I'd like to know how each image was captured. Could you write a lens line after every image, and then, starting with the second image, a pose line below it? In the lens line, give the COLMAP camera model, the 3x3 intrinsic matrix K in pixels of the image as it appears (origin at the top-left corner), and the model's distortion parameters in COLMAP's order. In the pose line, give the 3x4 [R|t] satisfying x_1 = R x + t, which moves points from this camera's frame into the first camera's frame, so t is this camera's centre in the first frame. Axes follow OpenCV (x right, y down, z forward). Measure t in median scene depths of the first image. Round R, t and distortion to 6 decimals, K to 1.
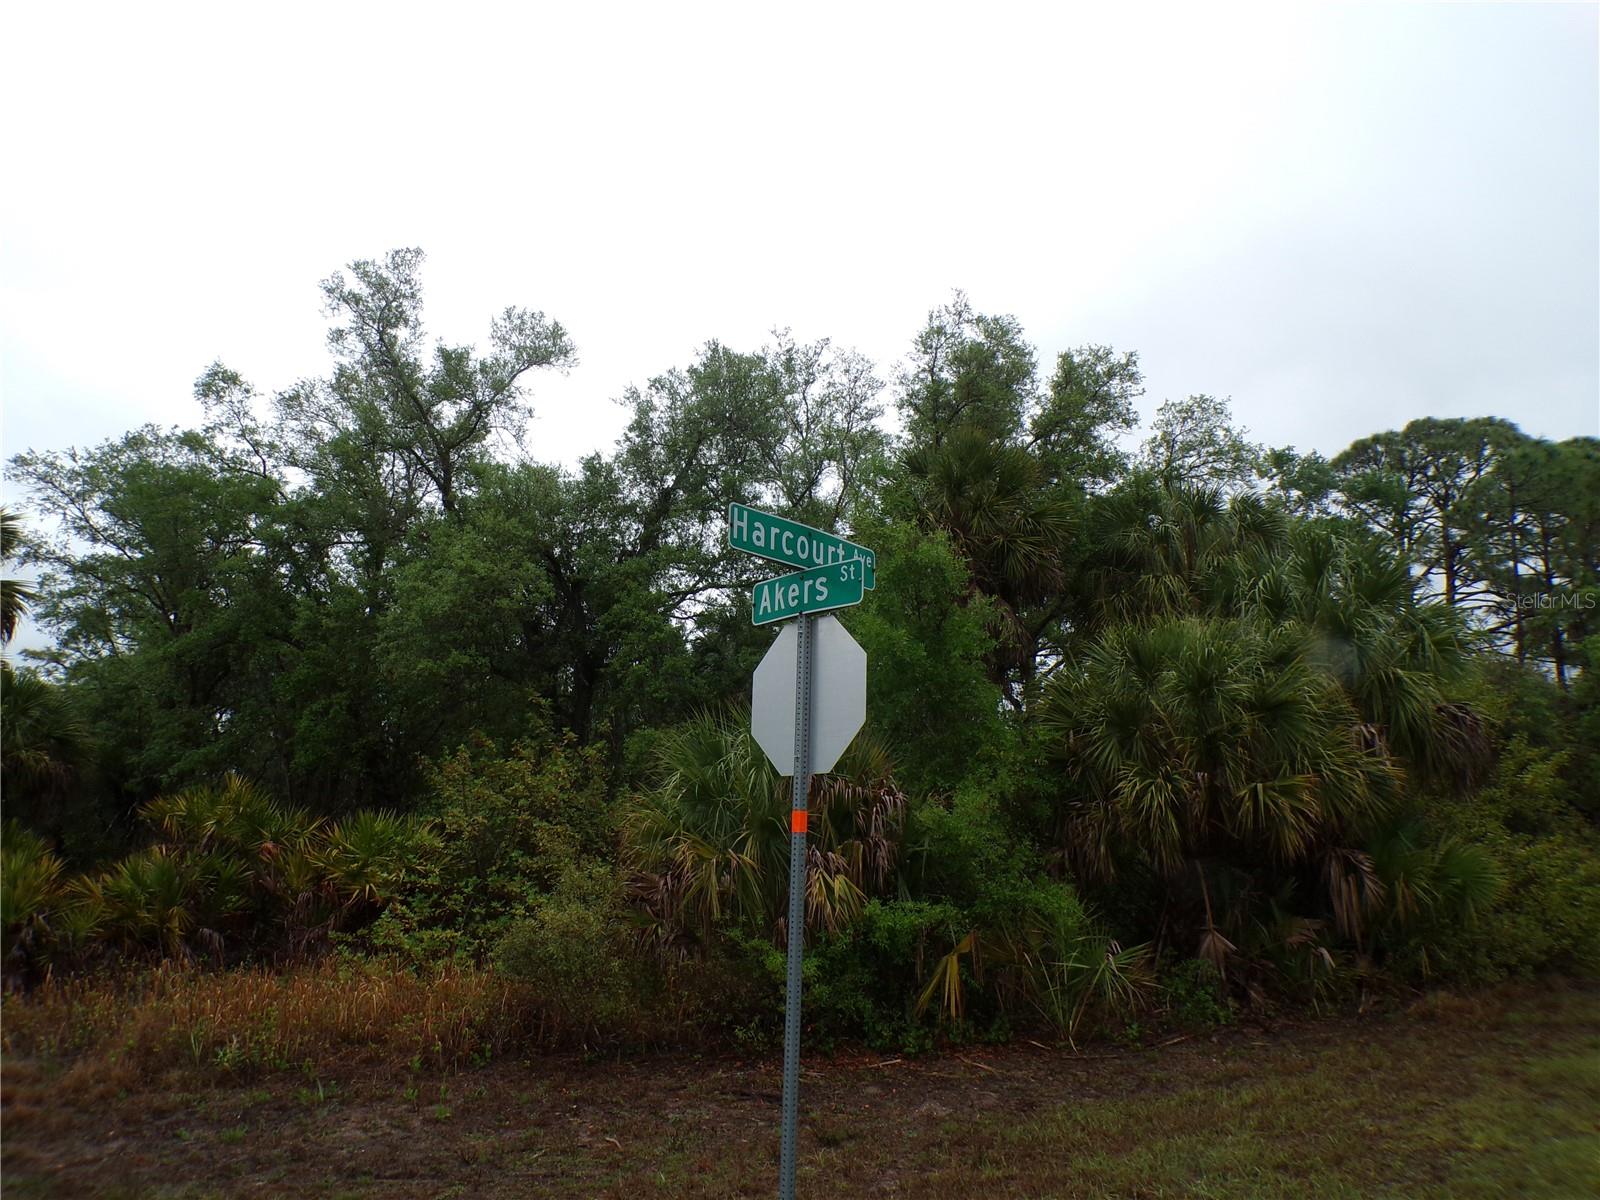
lens RADIAL K [[1124.6, 0, 798.3], [0, 1124.6, 600.3], [0, 0, 1]] dist [-0.013458, -0.005799]
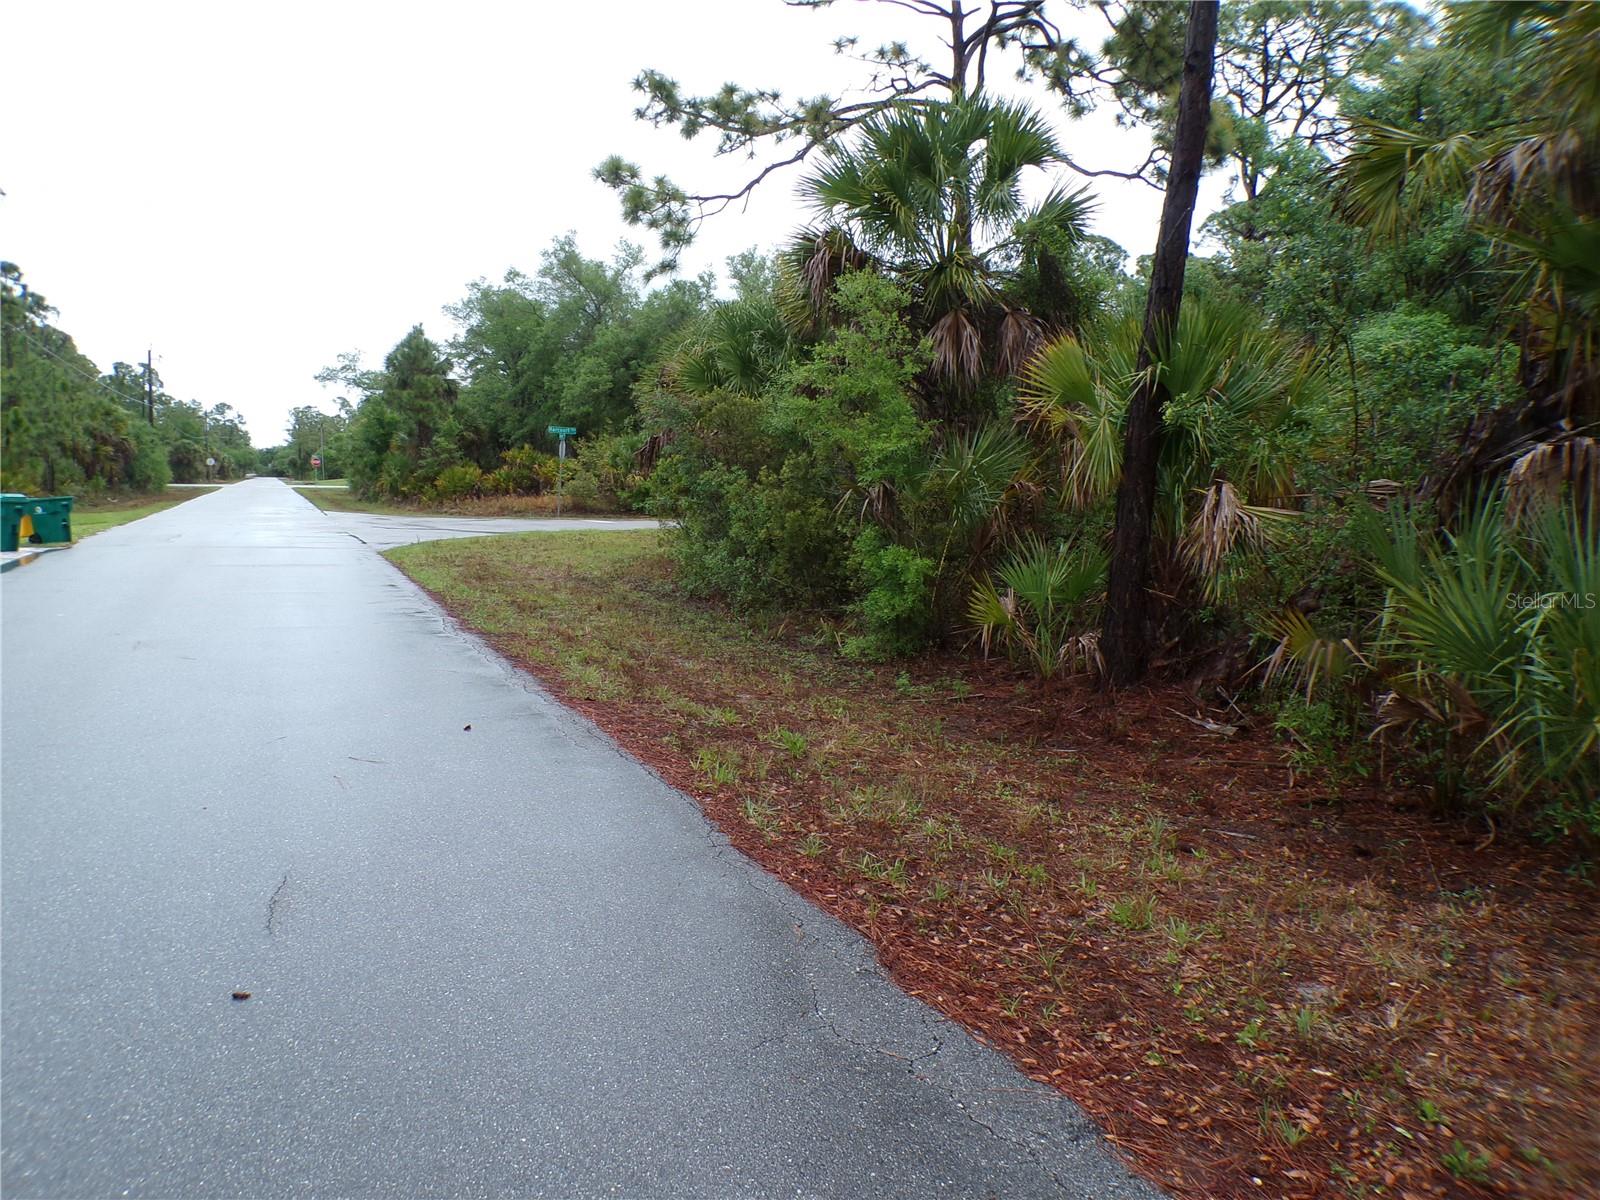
lens RADIAL K [[1124.6, 0, 800.2], [0, 1124.6, 599.0], [0, 0, 1]] dist [-0.013458, -0.005799]
pose [[0.956909, 0.051576, -0.285770, 0.750591], [0.044772, 0.946130, 0.320677, -0.265420], [0.286914, -0.319653, 0.903051, -1.148156]]
